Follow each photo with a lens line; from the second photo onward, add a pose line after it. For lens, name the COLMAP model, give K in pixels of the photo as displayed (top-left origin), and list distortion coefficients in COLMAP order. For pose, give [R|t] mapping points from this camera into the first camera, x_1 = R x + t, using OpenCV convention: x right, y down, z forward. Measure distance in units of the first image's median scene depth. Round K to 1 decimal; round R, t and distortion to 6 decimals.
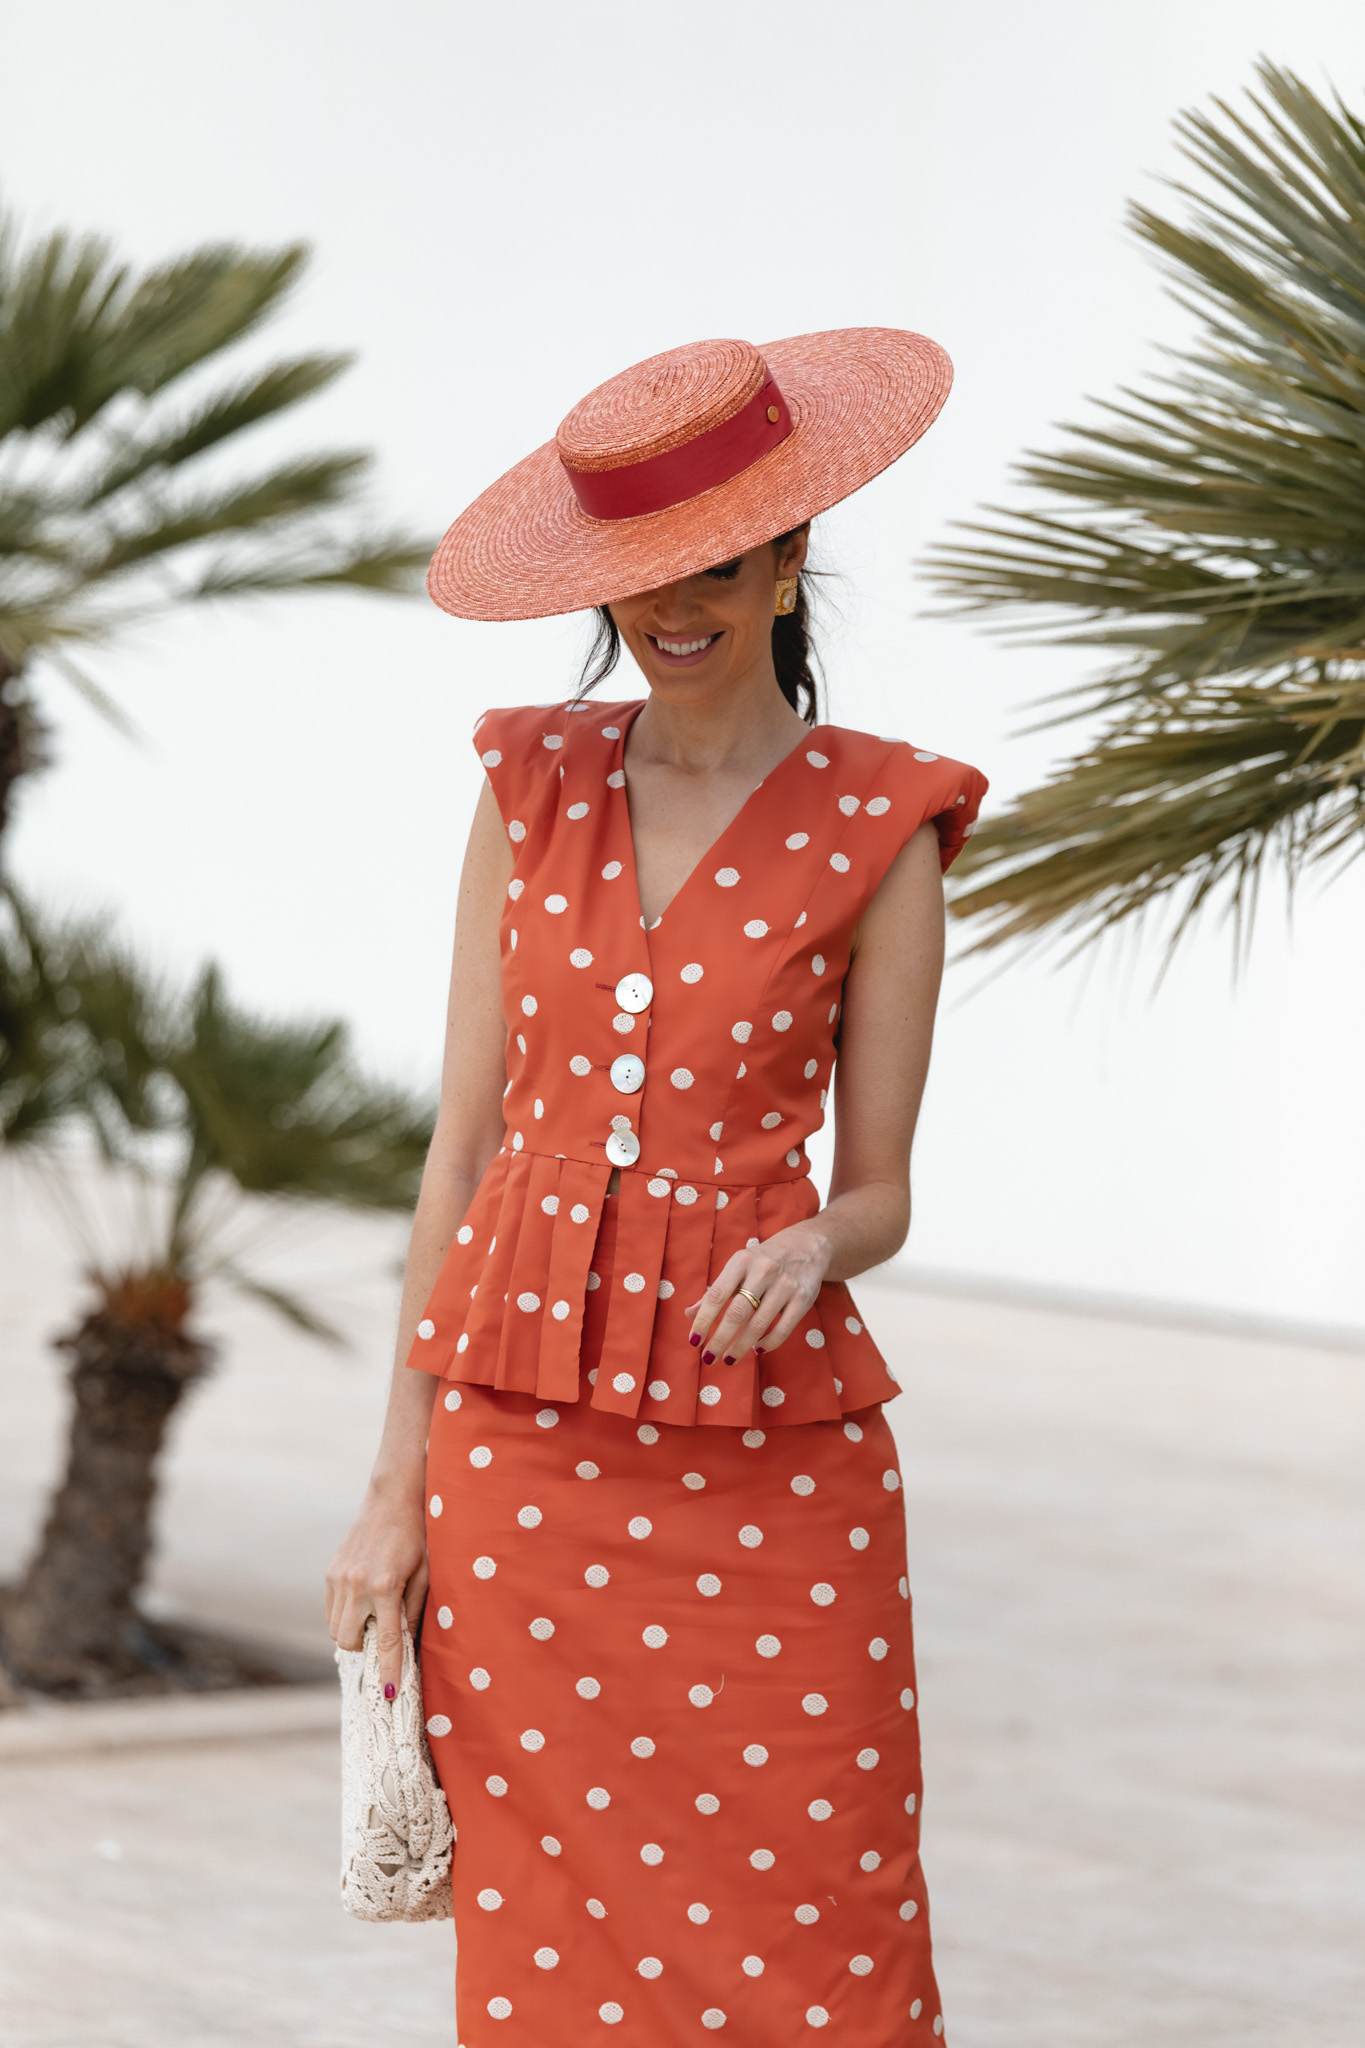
lens RADIAL K [[8491.8, 0, 683.3], [0, 8491.8, 1022.8], [0, 0, 1]] dist [-0.471547, 0.000000]
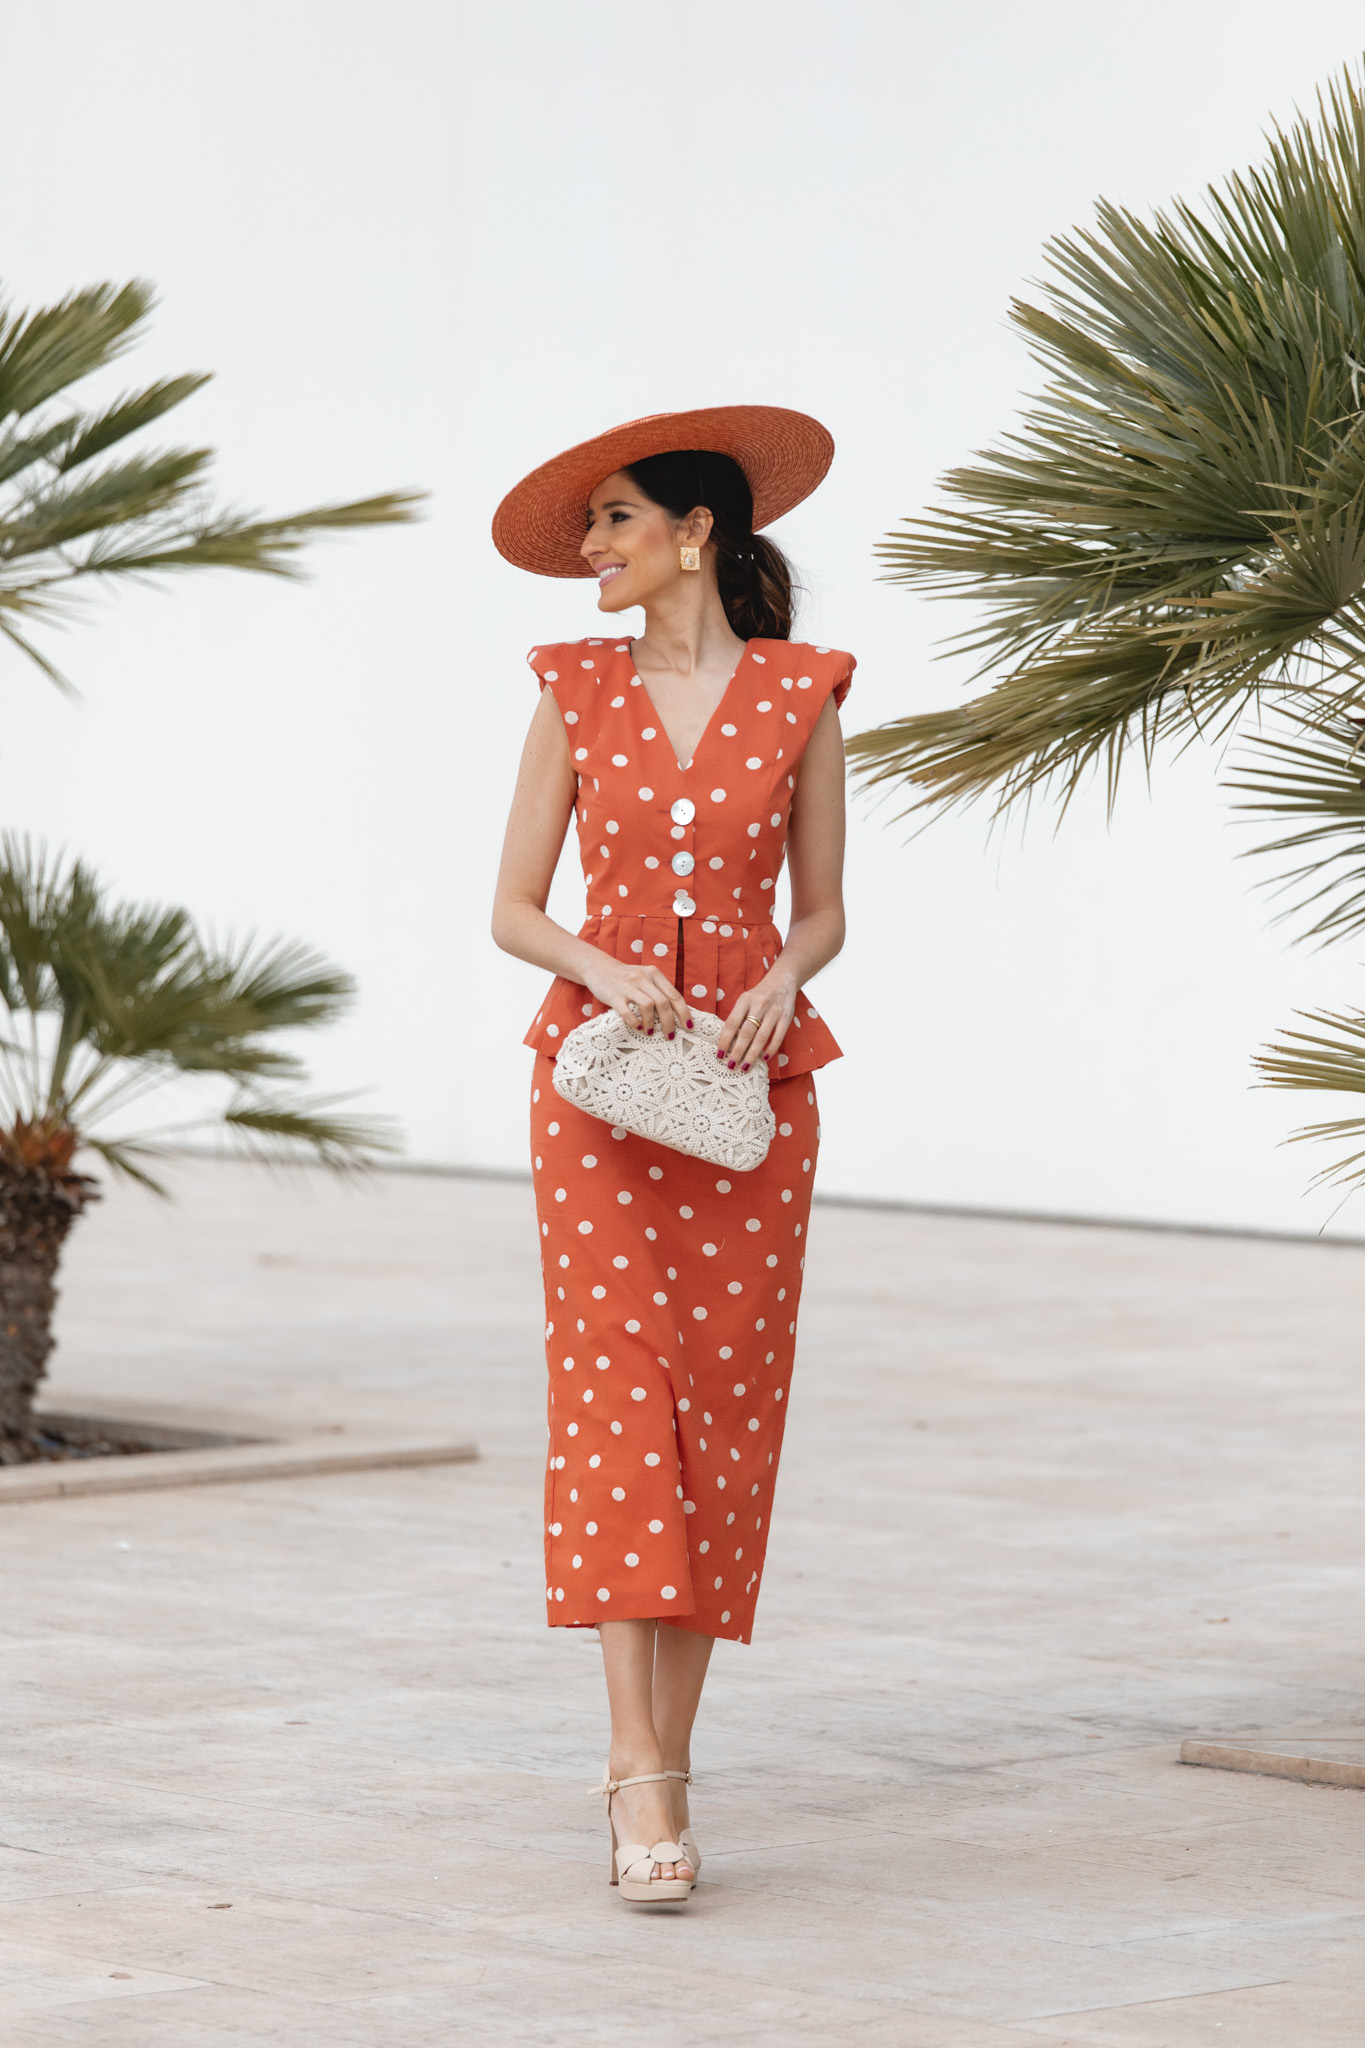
lens RADIAL K [[9587.5, 0, 663.2], [0, 9587.5, 1027.1], [0, 0, 1]] dist [0.146414, 0.000000]
pose [[0.995792, -0.029183, 0.086867, -0.153852], [0.028993, 0.999574, 0.003446, 0.022268], [-0.086930, -0.000913, 0.996214, -0.652873]]
